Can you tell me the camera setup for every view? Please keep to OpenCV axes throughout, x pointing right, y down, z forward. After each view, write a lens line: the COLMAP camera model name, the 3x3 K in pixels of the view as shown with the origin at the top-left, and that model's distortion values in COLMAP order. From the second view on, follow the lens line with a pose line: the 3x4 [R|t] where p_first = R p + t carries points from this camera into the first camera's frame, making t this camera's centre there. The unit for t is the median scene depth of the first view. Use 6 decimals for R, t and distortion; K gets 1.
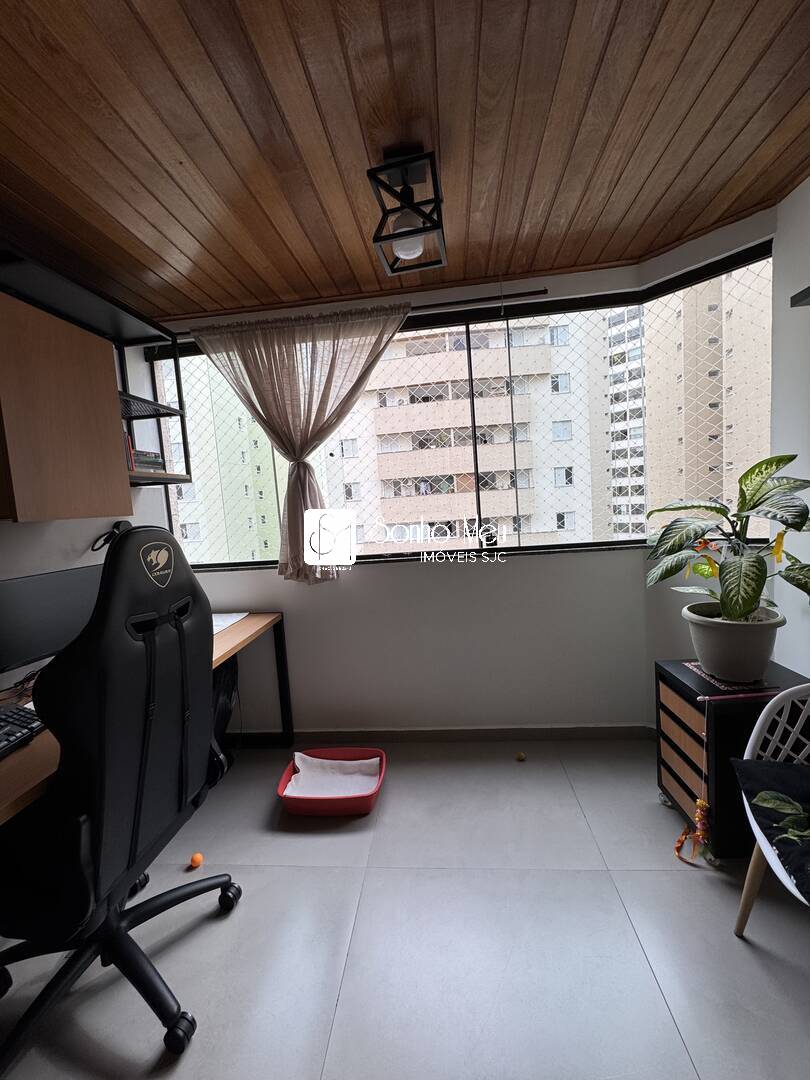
lens RADIAL K [[428.8, 0, 408.1], [0, 428.8, 538.9], [0, 0, 1]] dist [-0.002567, 0.000328]
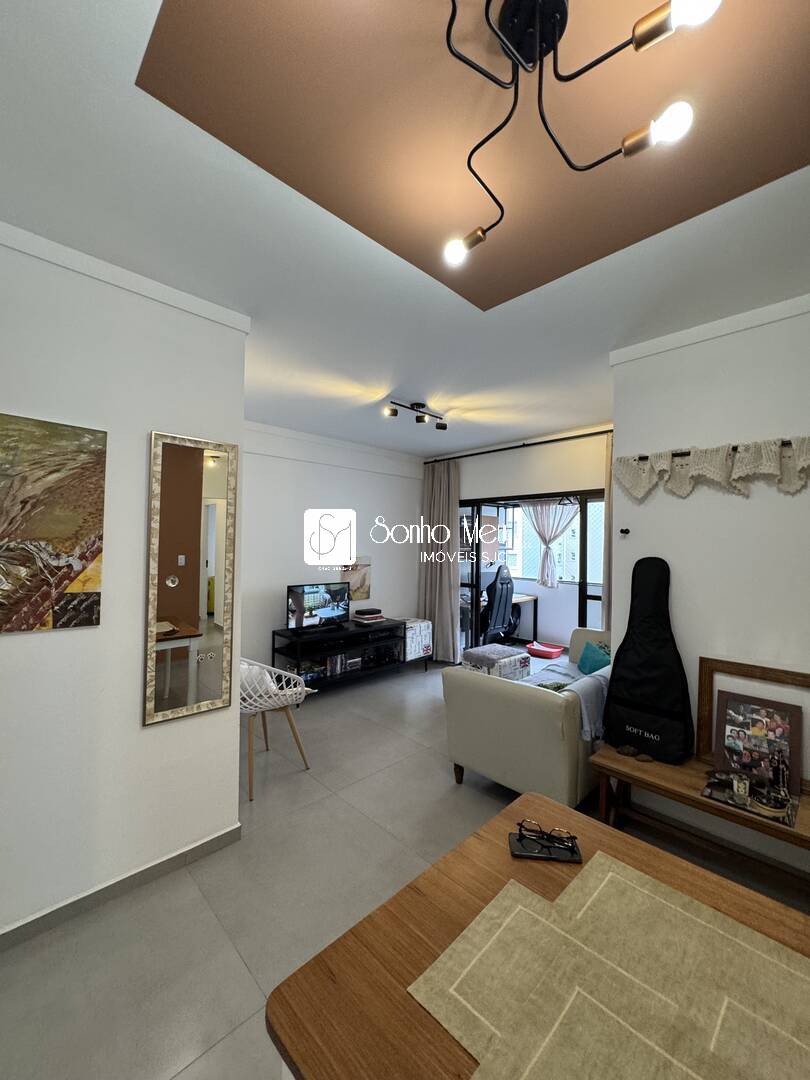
lens RADIAL K [[428.8, 0, 407.0], [0, 428.8, 539.2], [0, 0, 1]] dist [-0.002567, 0.000328]
pose [[0.757745, 0.070960, -0.648681, 1.051119], [-0.121363, 0.992051, -0.033247, -0.011041], [0.641166, 0.103919, 0.760334, -2.130147]]
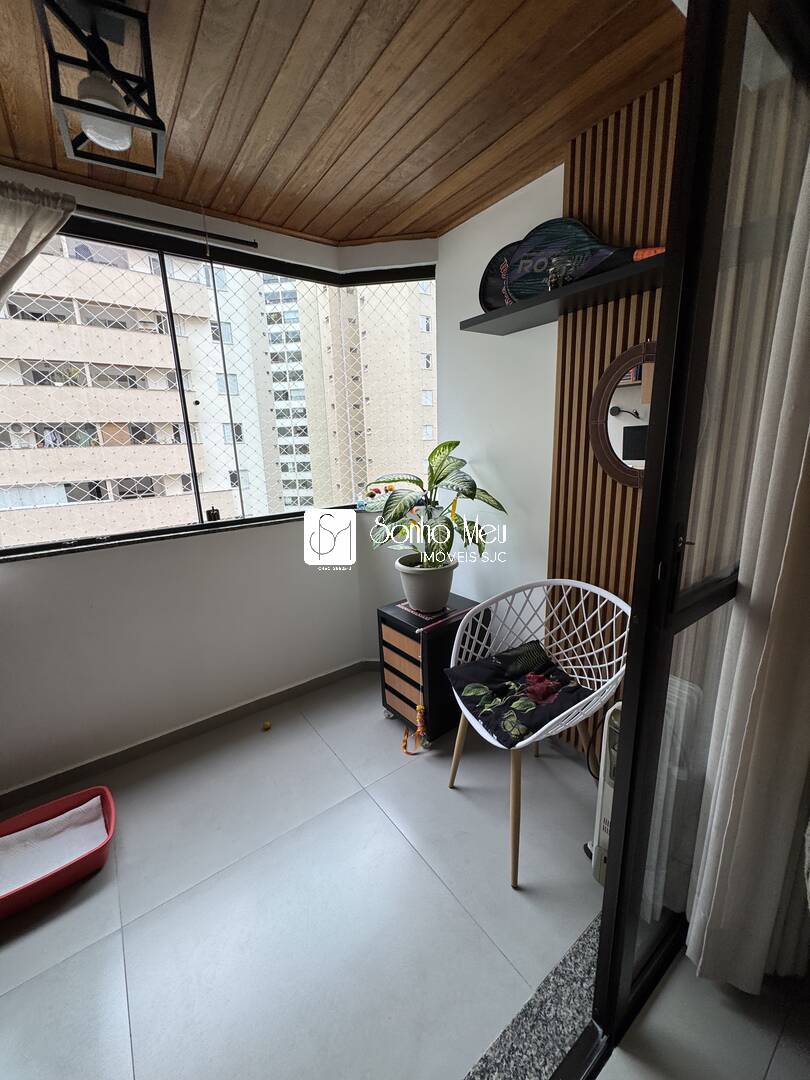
lens RADIAL K [[428.8, 0, 403.8], [0, 428.8, 539.1], [0, 0, 1]] dist [-0.002567, 0.000328]
pose [[0.749099, -0.104980, 0.654087, -0.121196], [0.039567, 0.992691, 0.114012, -0.038102], [-0.661276, -0.059526, 0.747777, 0.055849]]
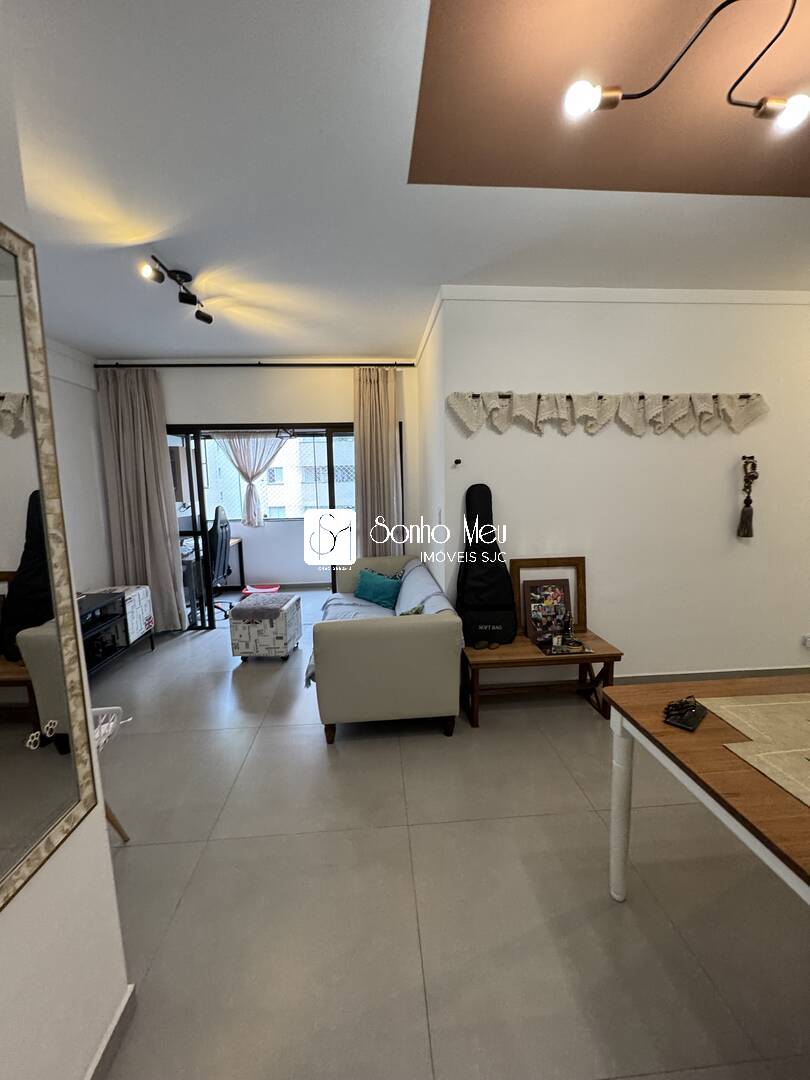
lens RADIAL K [[428.8, 0, 402.4], [0, 428.8, 540.3], [0, 0, 1]] dist [-0.002567, 0.000328]
pose [[0.986364, 0.028029, 0.162175, 0.310826], [-0.034572, 0.998692, 0.037662, 0.057434], [-0.160907, -0.042755, 0.986043, -2.136866]]
